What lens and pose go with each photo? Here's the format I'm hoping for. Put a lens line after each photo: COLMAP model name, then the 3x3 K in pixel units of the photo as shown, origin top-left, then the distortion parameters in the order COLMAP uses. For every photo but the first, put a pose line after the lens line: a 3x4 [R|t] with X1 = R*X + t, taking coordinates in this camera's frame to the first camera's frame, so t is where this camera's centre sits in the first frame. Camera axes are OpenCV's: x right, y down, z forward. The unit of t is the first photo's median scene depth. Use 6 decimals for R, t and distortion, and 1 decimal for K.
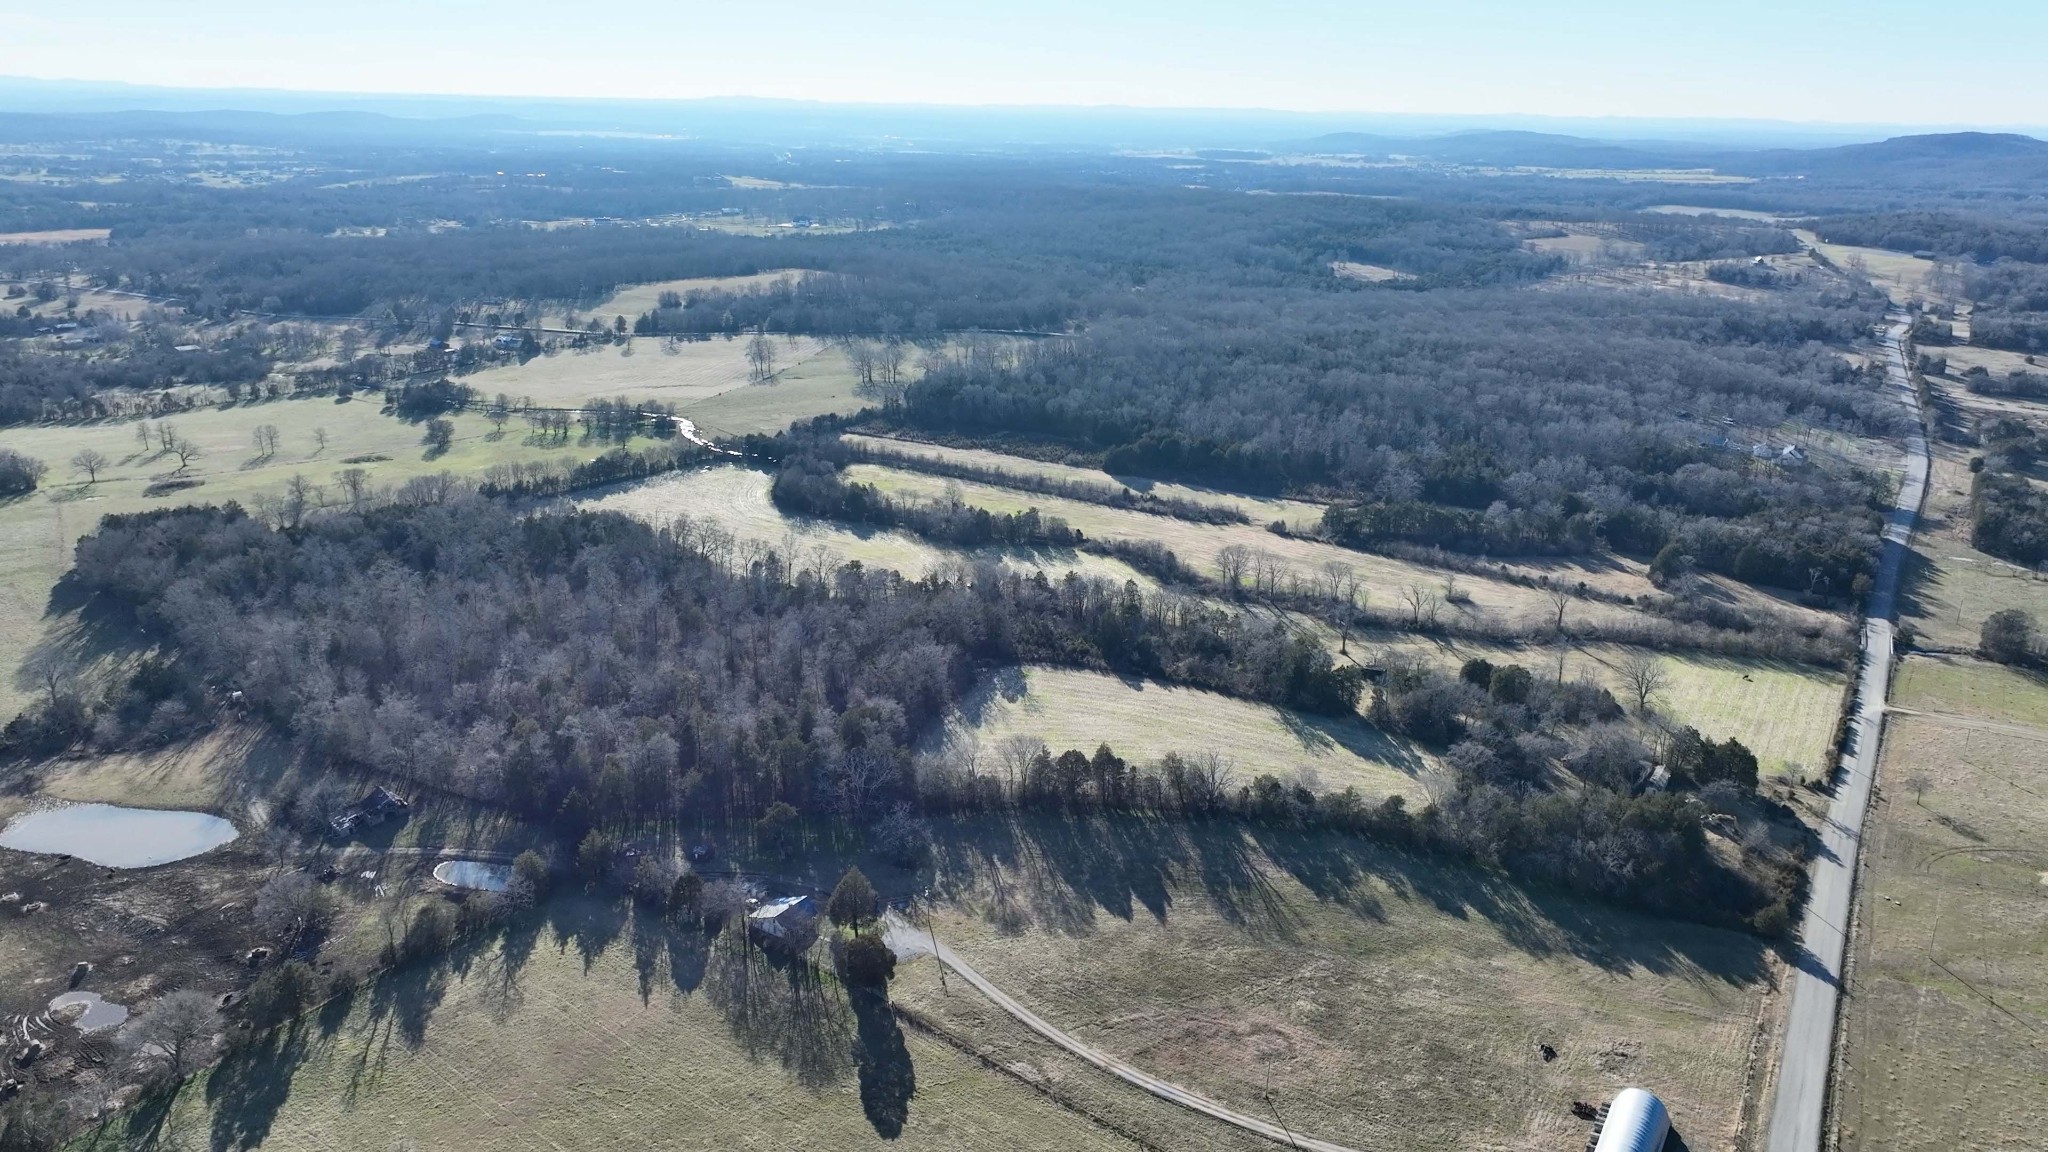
lens RADIAL K [[1447.7, 0, 1032.0], [0, 1447.7, 572.4], [0, 0, 1]] dist [-0.006253, 0.025376]
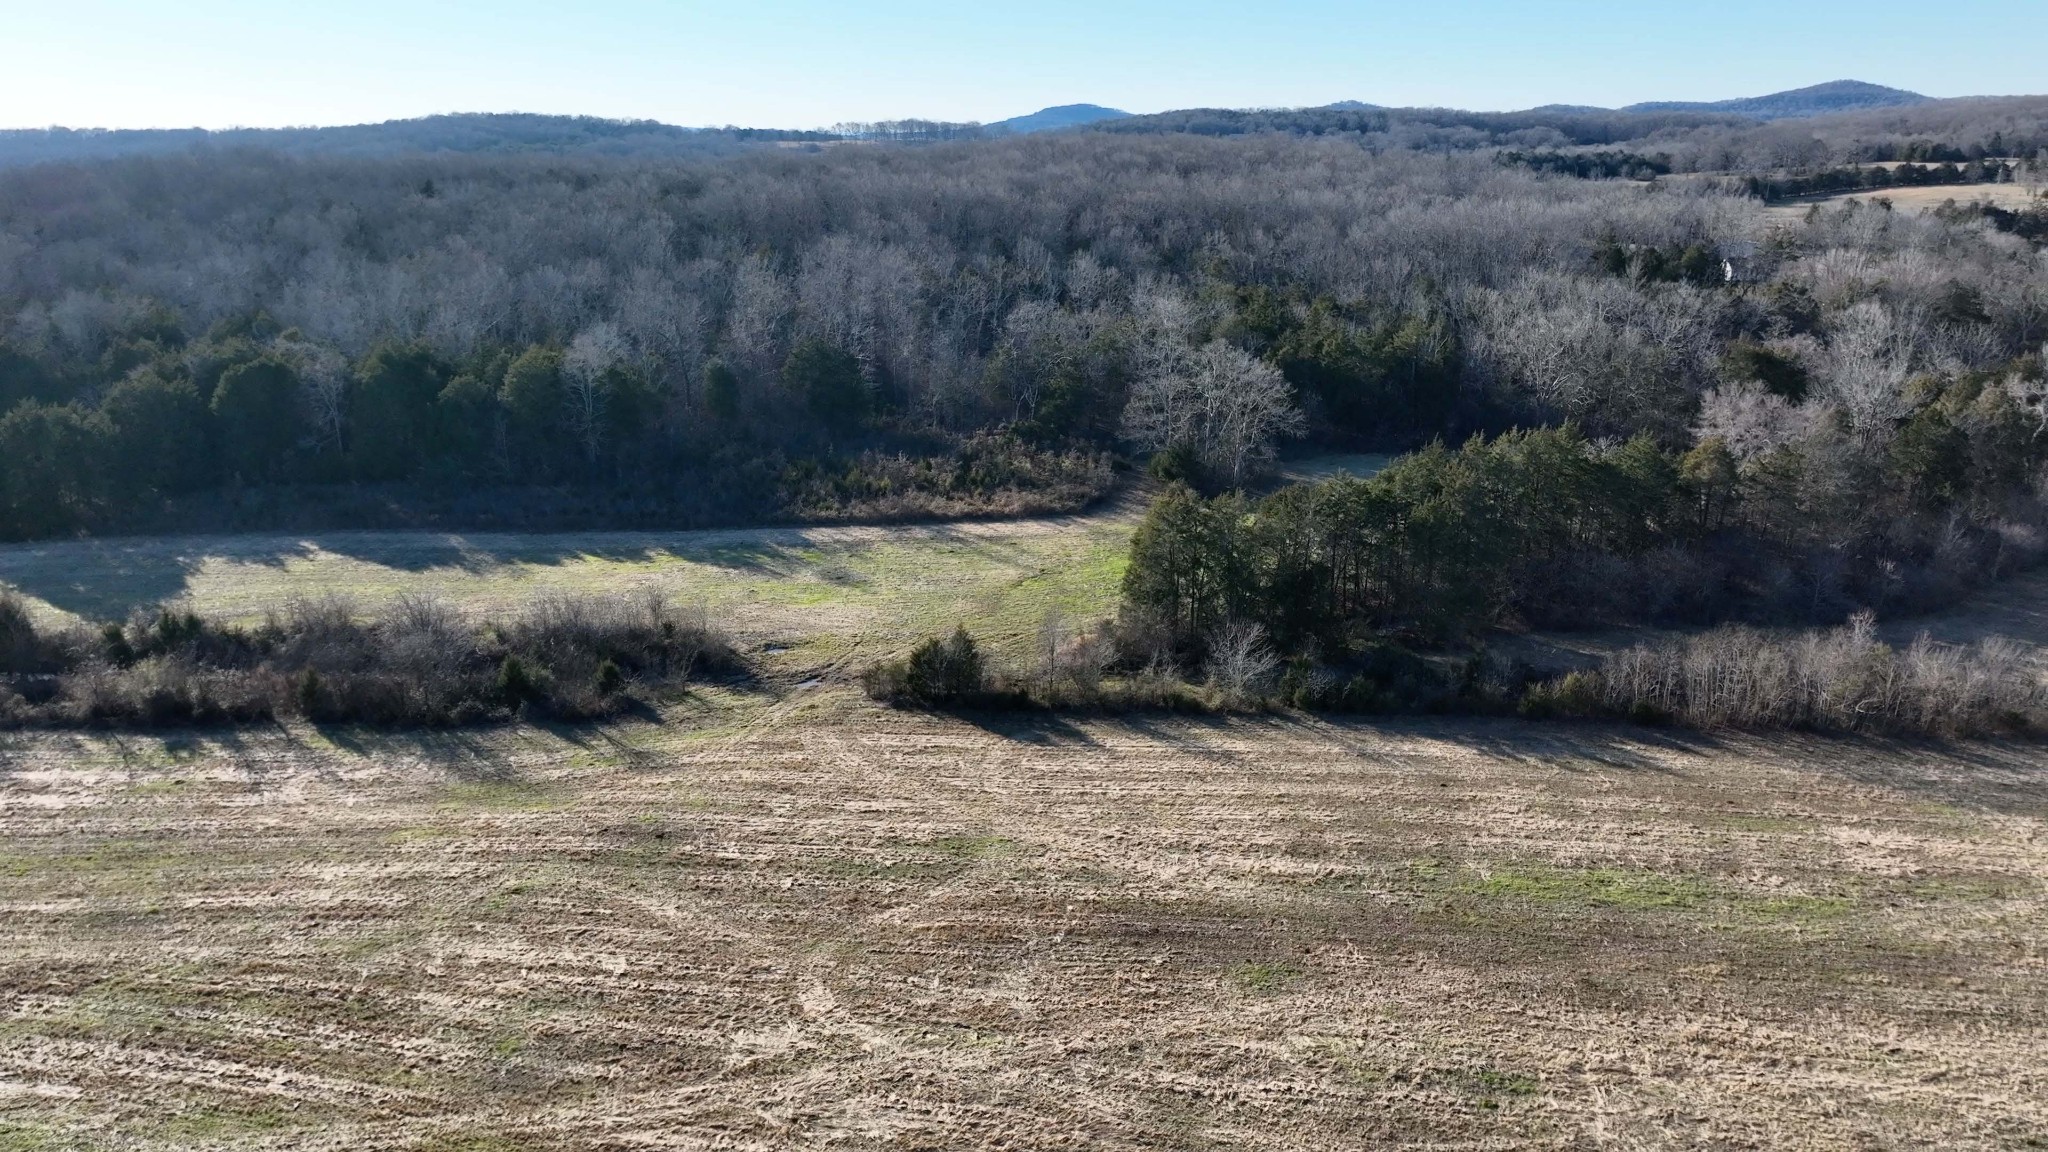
lens RADIAL K [[1447.7, 0, 1037.5], [0, 1447.7, 589.8], [0, 0, 1]] dist [-0.006253, 0.025376]
pose [[0.843561, -0.177898, 0.506712, 0.084494], [0.178212, 0.982803, 0.048363, -0.046539], [-0.506602, 0.049505, 0.860758, 0.794279]]
